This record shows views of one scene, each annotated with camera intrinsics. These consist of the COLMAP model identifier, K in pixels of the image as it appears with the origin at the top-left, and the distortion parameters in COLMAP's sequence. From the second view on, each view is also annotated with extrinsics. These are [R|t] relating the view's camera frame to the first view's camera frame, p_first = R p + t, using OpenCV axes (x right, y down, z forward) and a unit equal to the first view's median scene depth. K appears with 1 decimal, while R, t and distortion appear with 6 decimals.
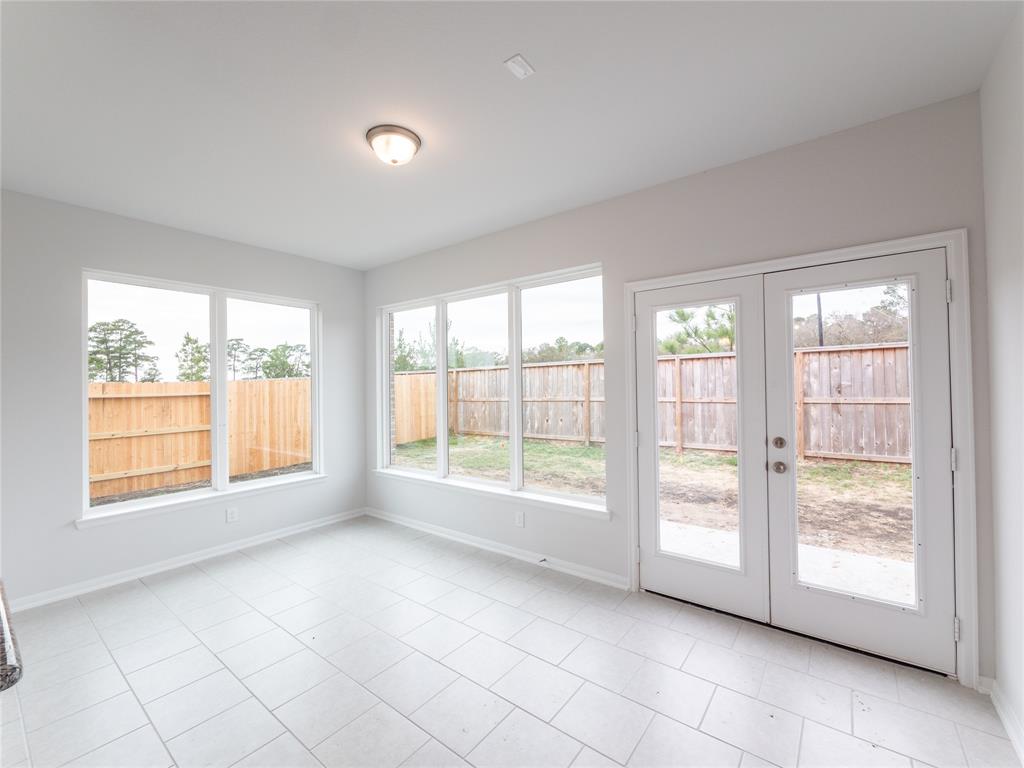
lens RADIAL K [[431.9, 0, 513.8], [0, 431.9, 383.7], [0, 0, 1]] dist [0.000551, 0.000034]
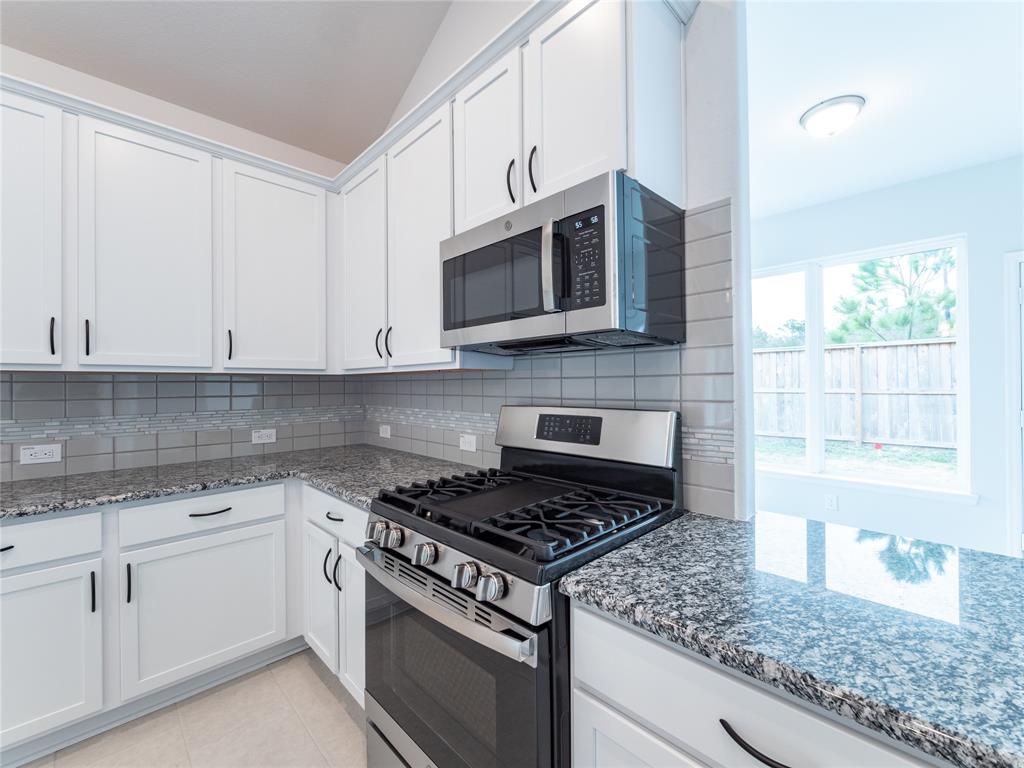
lens RADIAL K [[431.9, 0, 510.2], [0, 431.9, 382.4], [0, 0, 1]] dist [0.000551, 0.000034]
pose [[0.989434, 0.006302, -0.144849, -0.232412], [-0.005092, 0.999949, 0.008723, 0.014697], [0.144897, -0.007893, 0.989415, -0.034139]]
